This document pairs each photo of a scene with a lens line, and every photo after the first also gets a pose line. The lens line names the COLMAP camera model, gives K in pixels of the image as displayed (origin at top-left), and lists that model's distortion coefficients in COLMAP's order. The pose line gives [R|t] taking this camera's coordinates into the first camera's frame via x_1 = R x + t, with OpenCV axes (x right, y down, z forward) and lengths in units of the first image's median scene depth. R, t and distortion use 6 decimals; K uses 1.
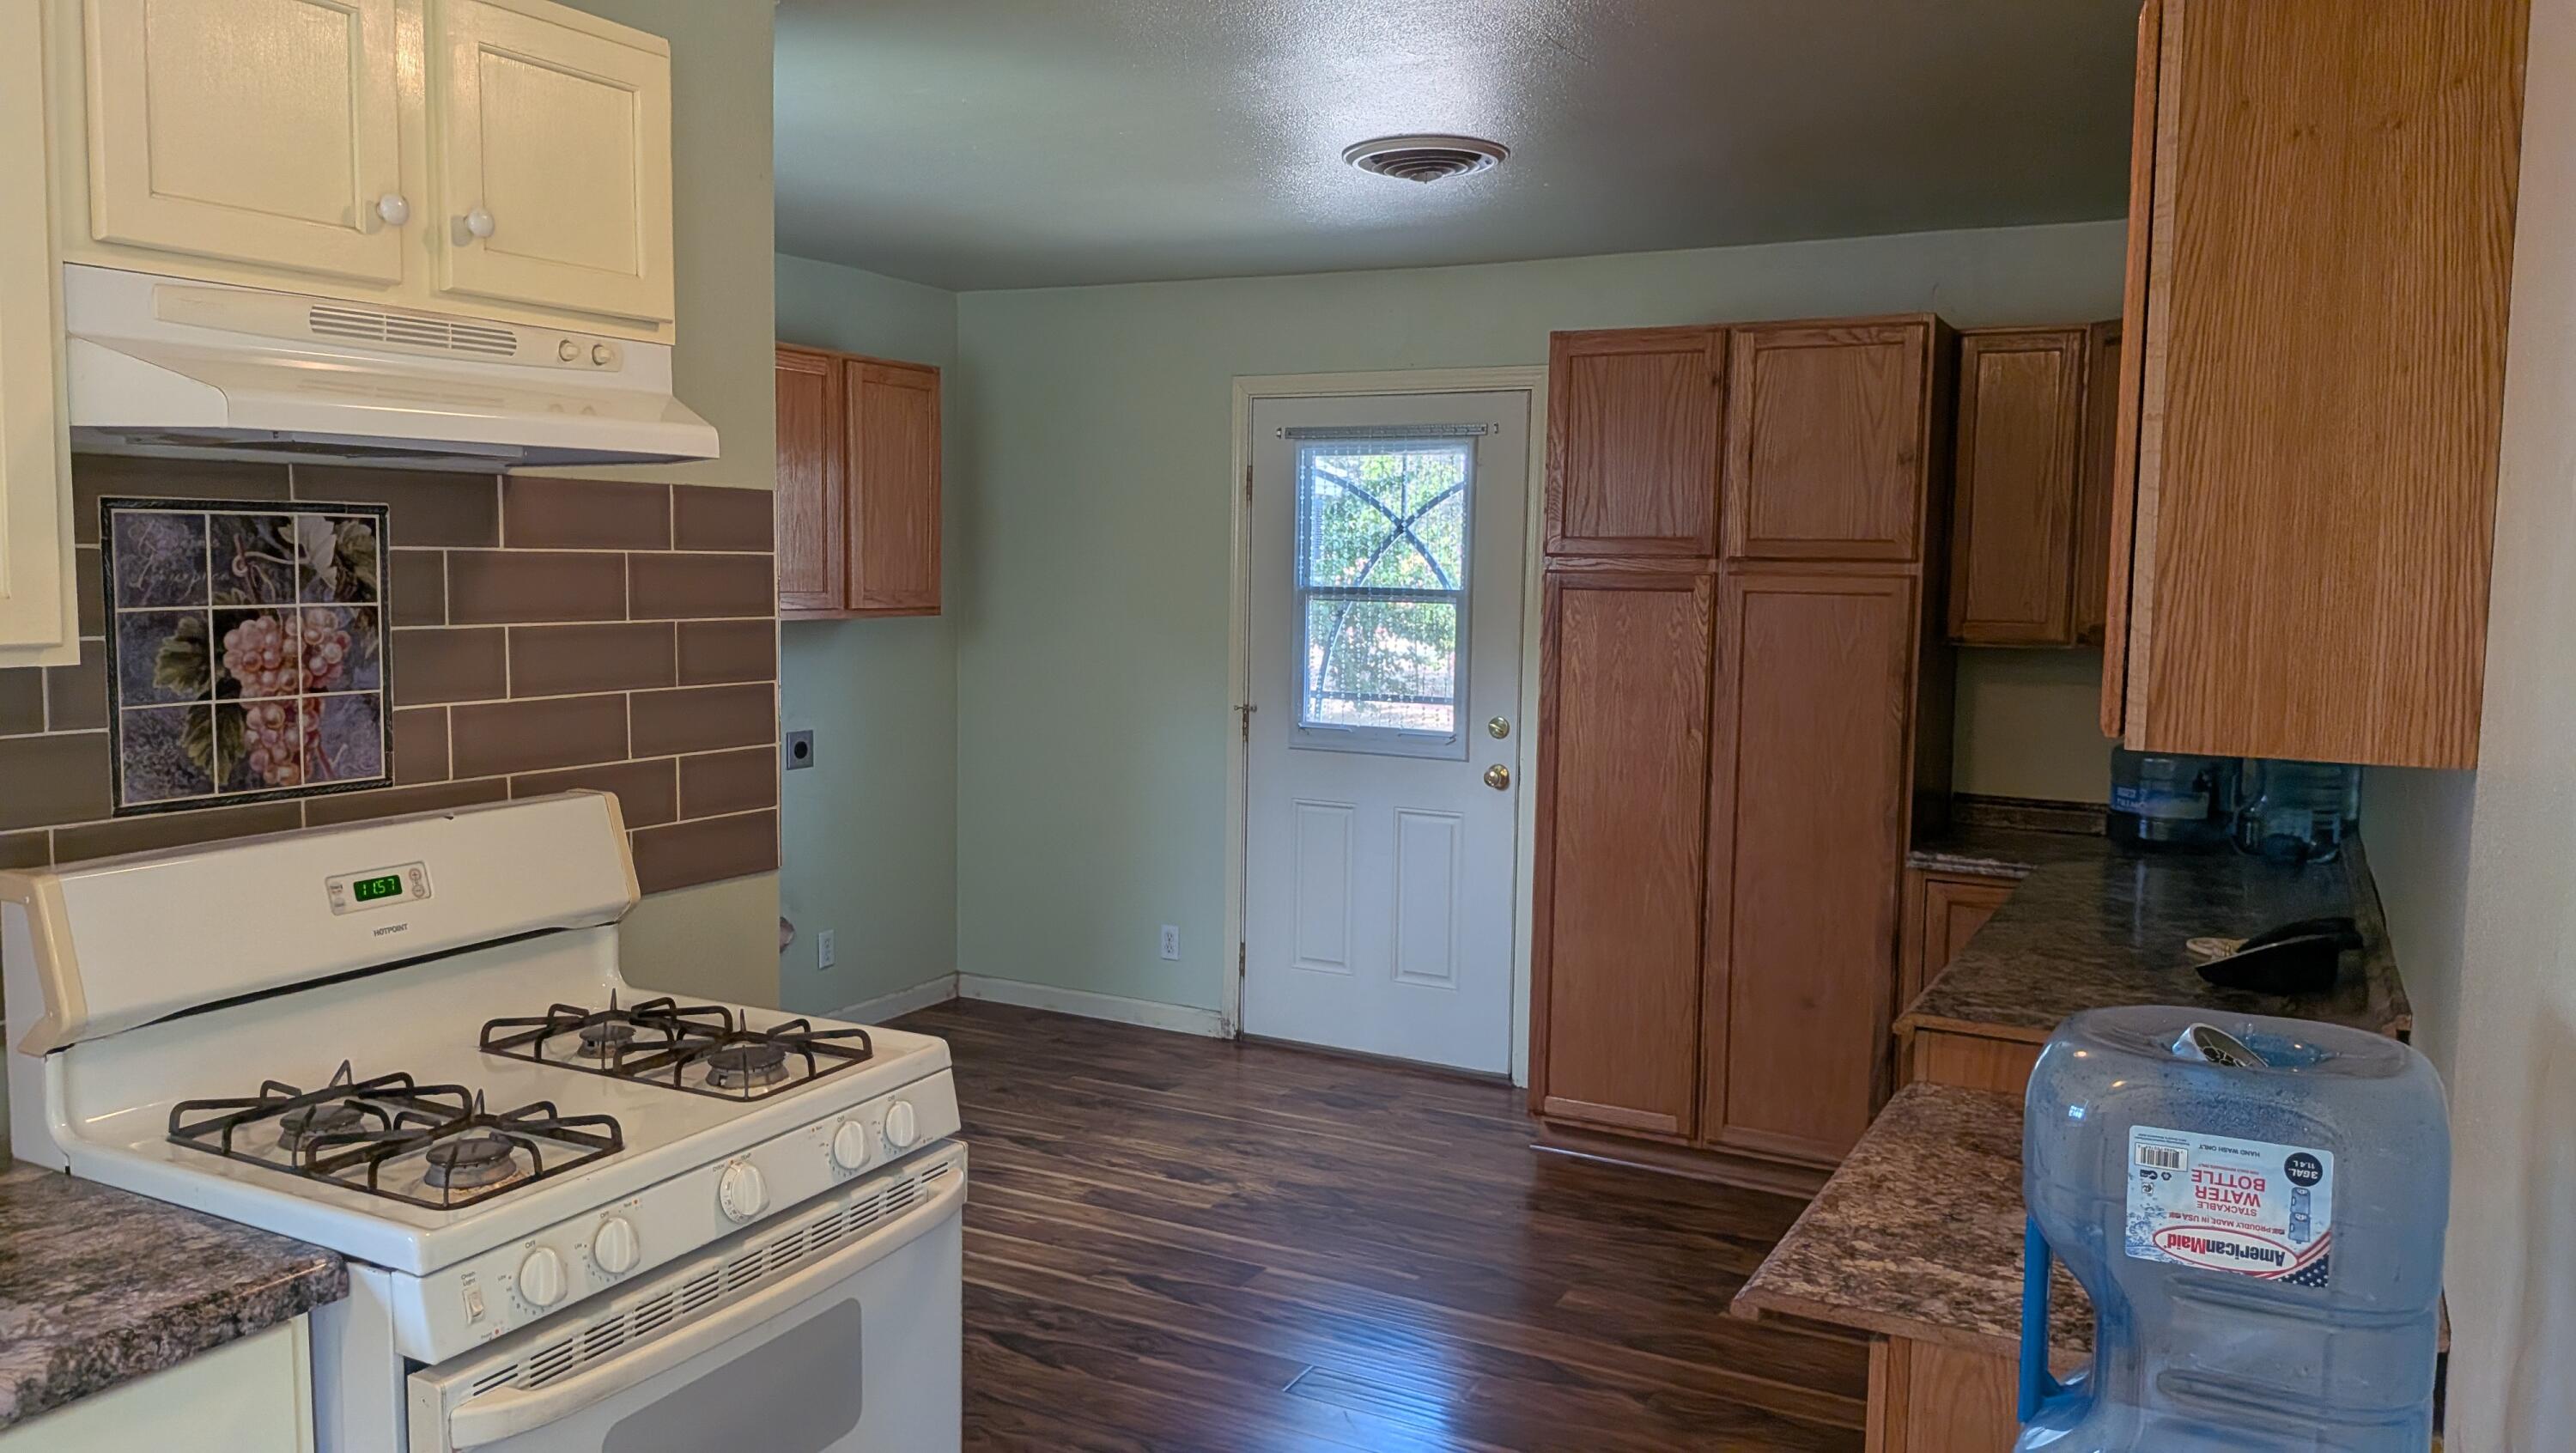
lens RADIAL K [[1893.4, 0, 1265.3], [0, 1893.4, 723.1], [0, 0, 1]] dist [0.052042, -0.100146]
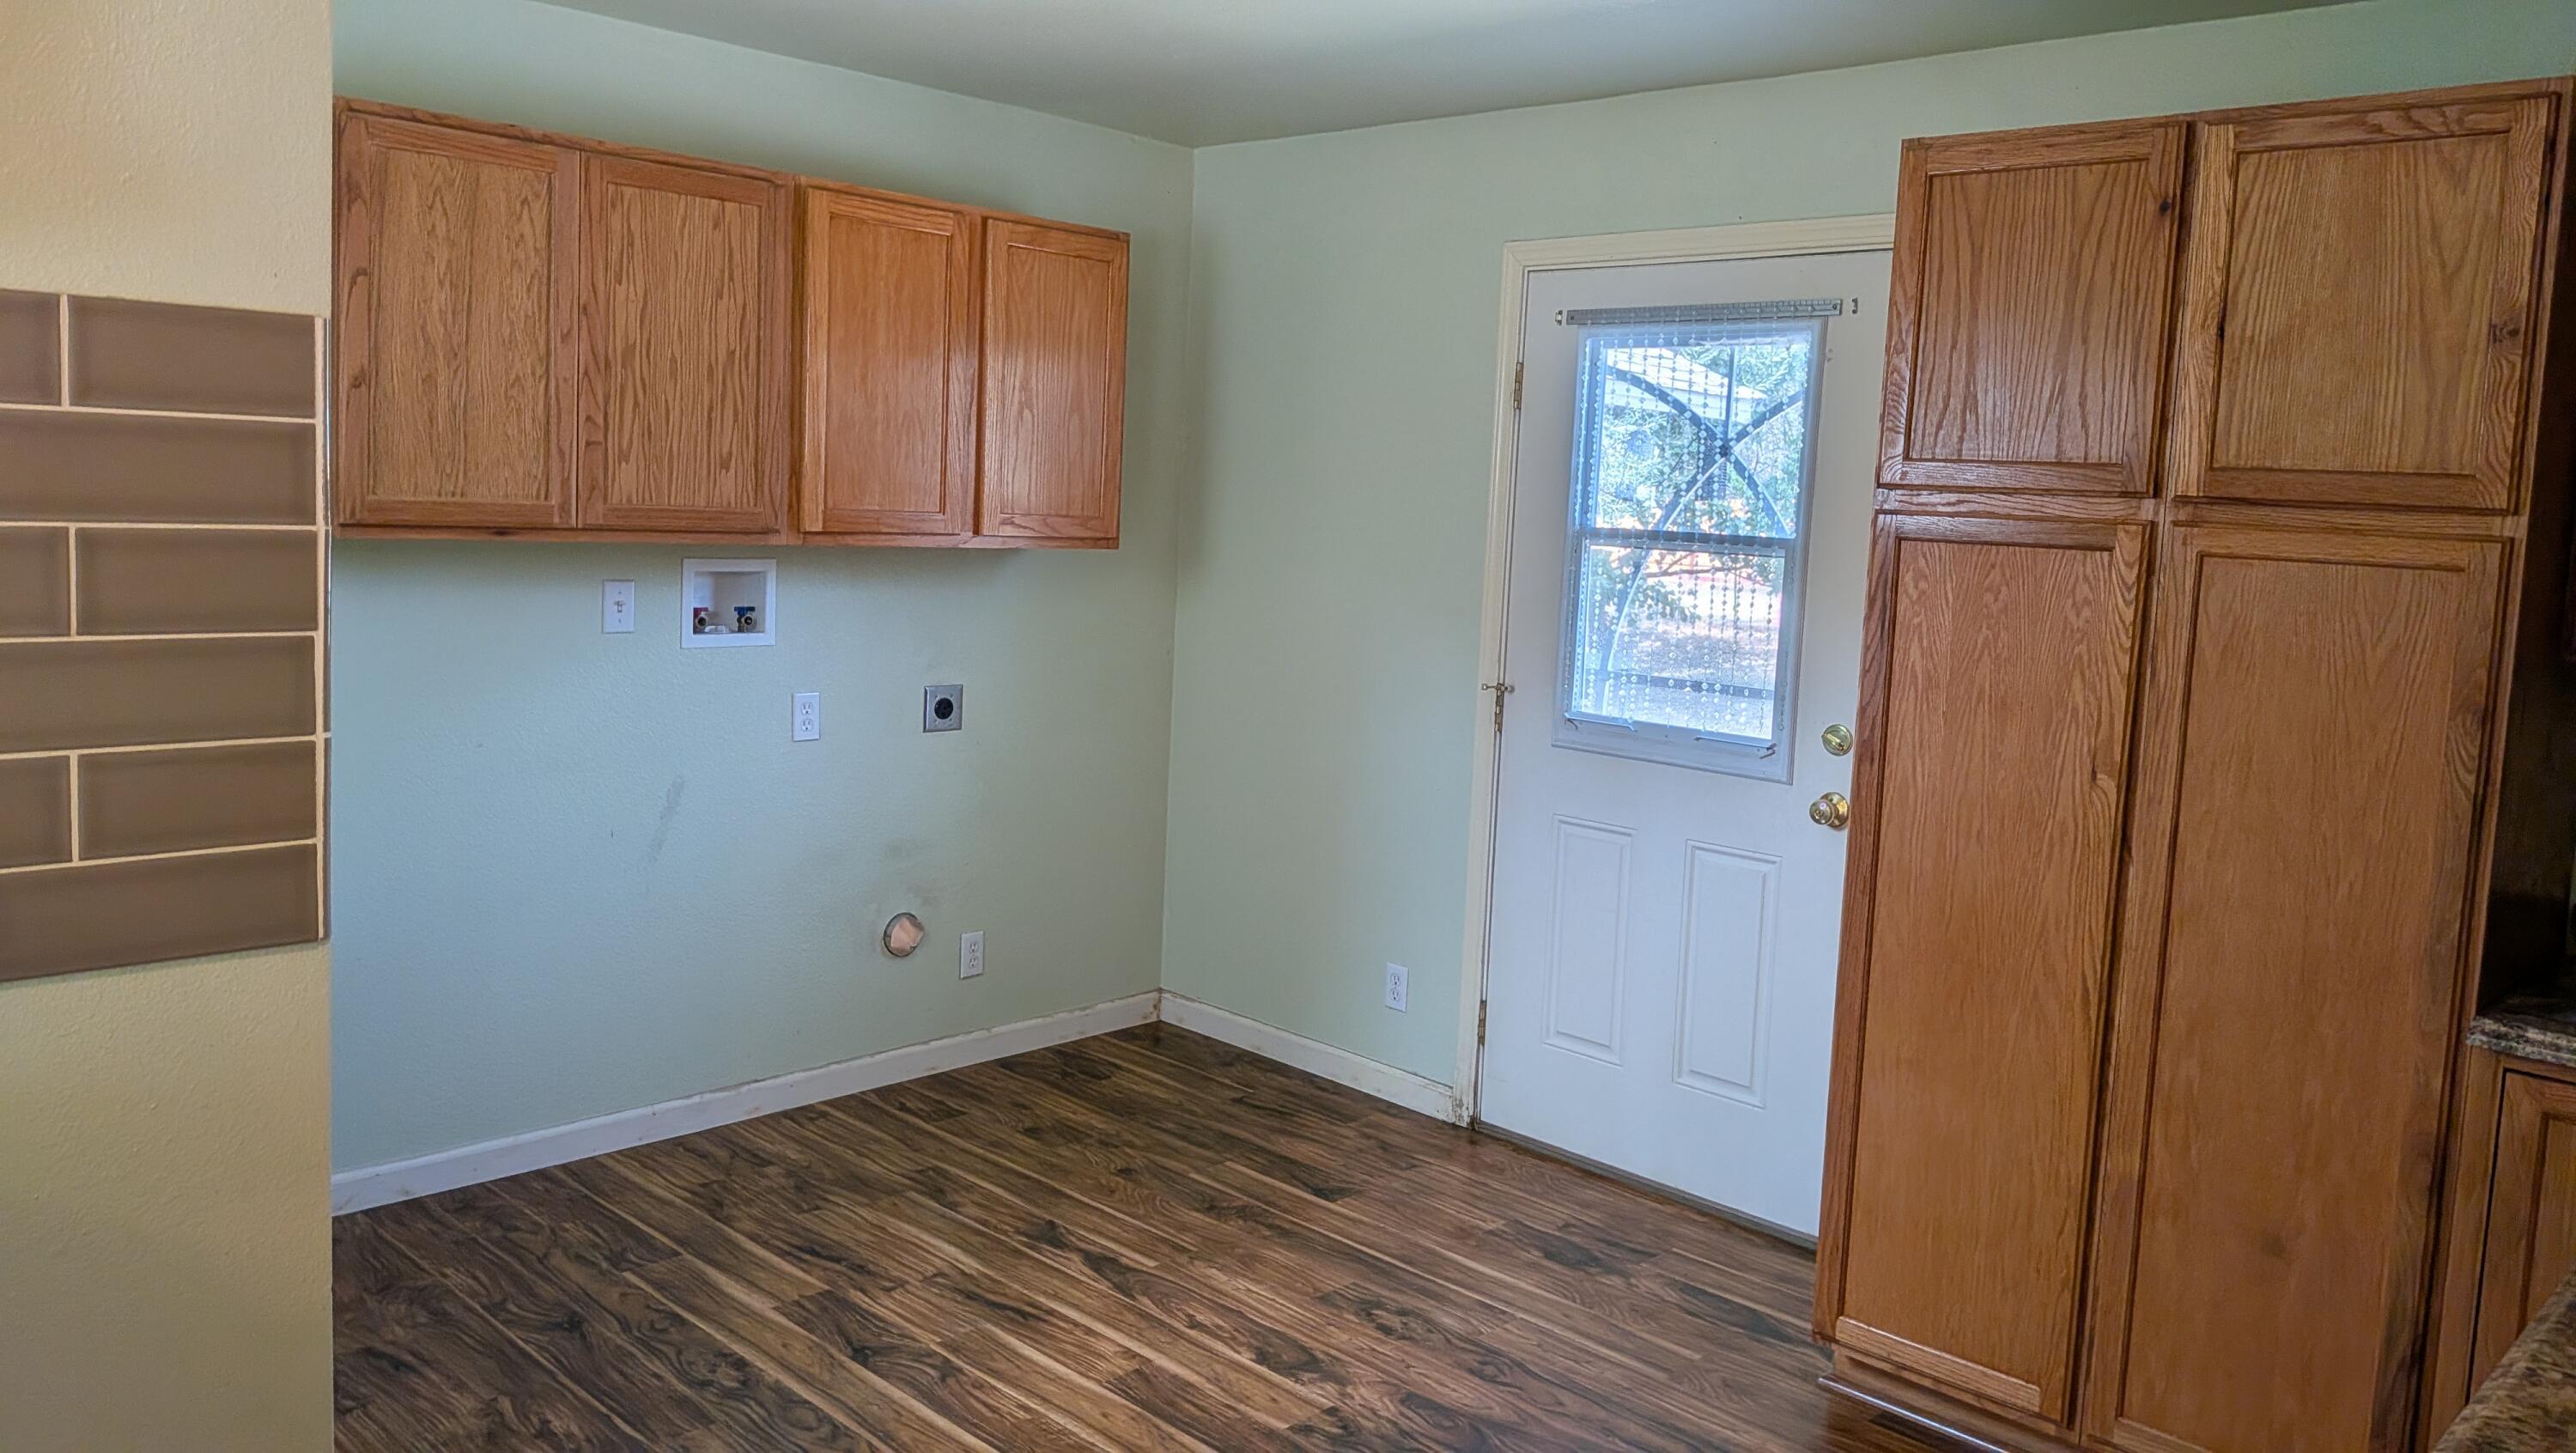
lens RADIAL K [[1893.4, 0, 1255.9], [0, 1893.4, 654.7], [0, 0, 1]] dist [0.052042, -0.100146]
pose [[0.960462, 0.052648, -0.273388, 0.121403], [-0.054406, 0.998518, 0.001153, -0.019955], [0.273044, 0.013767, 0.961903, 0.308966]]
